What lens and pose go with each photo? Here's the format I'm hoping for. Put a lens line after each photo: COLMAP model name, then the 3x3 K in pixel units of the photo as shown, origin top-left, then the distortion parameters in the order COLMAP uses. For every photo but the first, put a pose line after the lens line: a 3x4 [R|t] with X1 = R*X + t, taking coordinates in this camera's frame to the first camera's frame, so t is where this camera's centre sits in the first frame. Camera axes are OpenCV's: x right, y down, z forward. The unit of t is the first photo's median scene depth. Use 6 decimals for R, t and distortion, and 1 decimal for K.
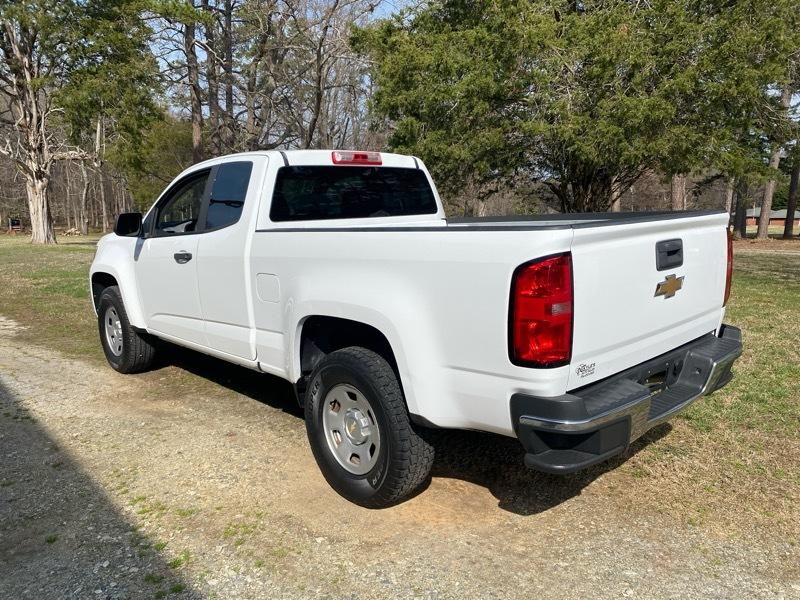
lens RADIAL K [[611.0, 0, 402.8], [0, 611.0, 307.7], [0, 0, 1]] dist [0.023010, -0.019614]
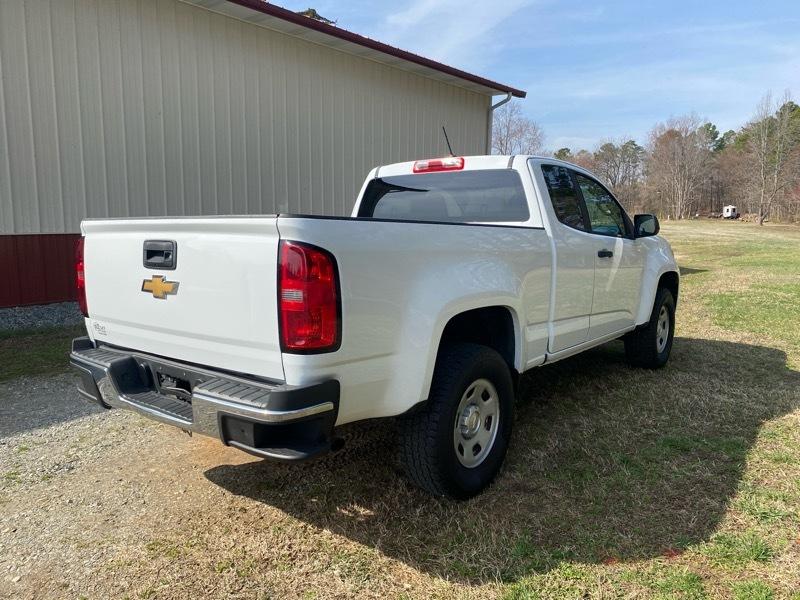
lens RADIAL K [[611.0, 0, 405.8], [0, 611.0, 308.5], [0, 0, 1]] dist [0.023010, -0.019614]
pose [[0.162562, 0.156430, -0.974219, 1.058533], [-0.178393, 0.975741, 0.126907, -0.142599], [0.970438, 0.153164, 0.186525, 0.869282]]
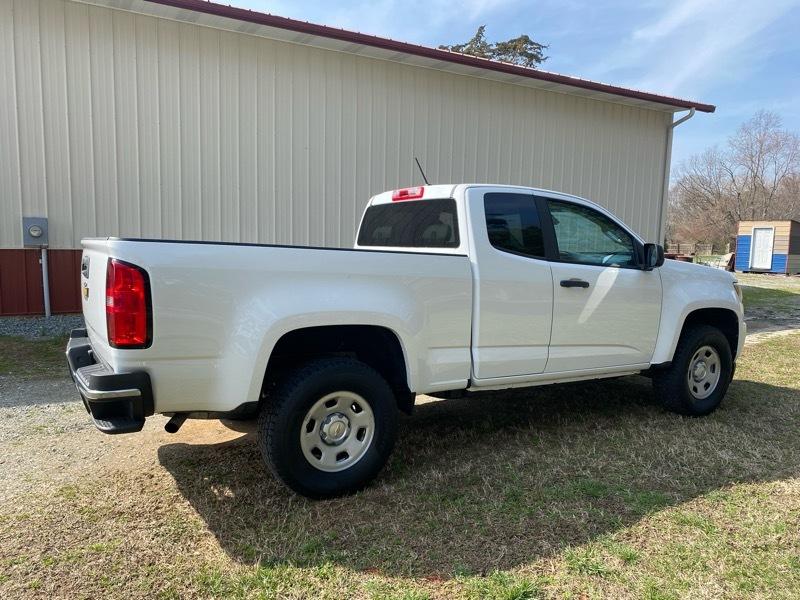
lens RADIAL K [[611.0, 0, 402.1], [0, 611.0, 308.6], [0, 0, 1]] dist [0.023010, -0.019614]
pose [[-0.207029, 0.120498, -0.970886, 1.125273], [-0.189297, 0.968699, 0.160591, -0.241234], [0.959847, 0.217033, -0.177739, 1.352665]]
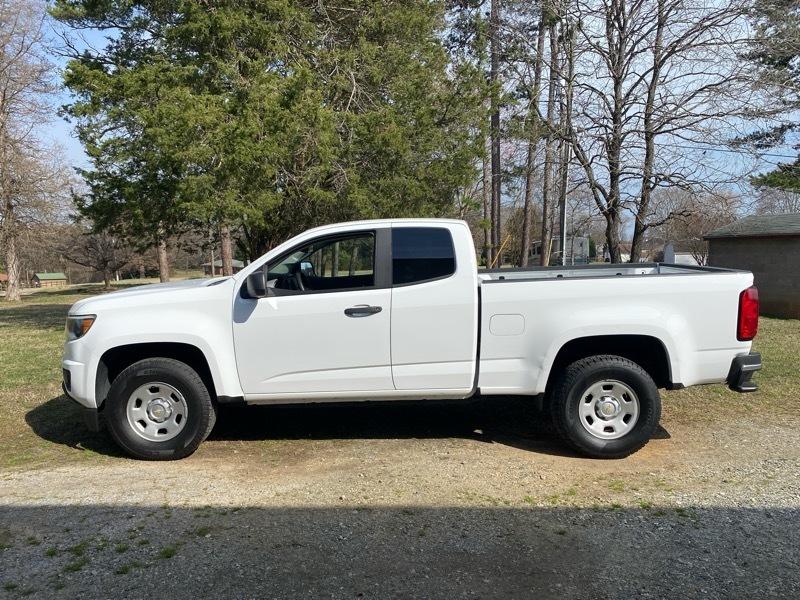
lens RADIAL K [[611.0, 0, 401.1], [0, 611.0, 298.0], [0, 0, 1]] dist [0.023010, -0.019614]
pose [[0.685546, -0.052505, 0.726133, -1.232027], [0.121209, 0.991707, -0.042727, -0.058394], [-0.717868, 0.117306, 0.686225, 0.240392]]
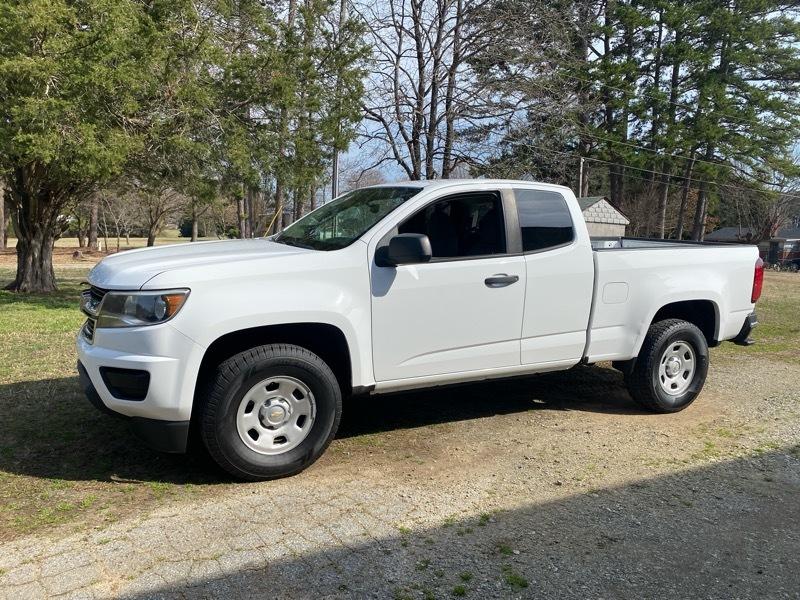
lens RADIAL K [[611.0, 0, 406.2], [0, 611.0, 300.9], [0, 0, 1]] dist [0.023010, -0.019614]
pose [[0.256125, -0.098071, 0.961656, -1.511000], [0.126874, 0.989644, 0.067134, -0.153259], [-0.958281, 0.104814, 0.265915, 1.007760]]
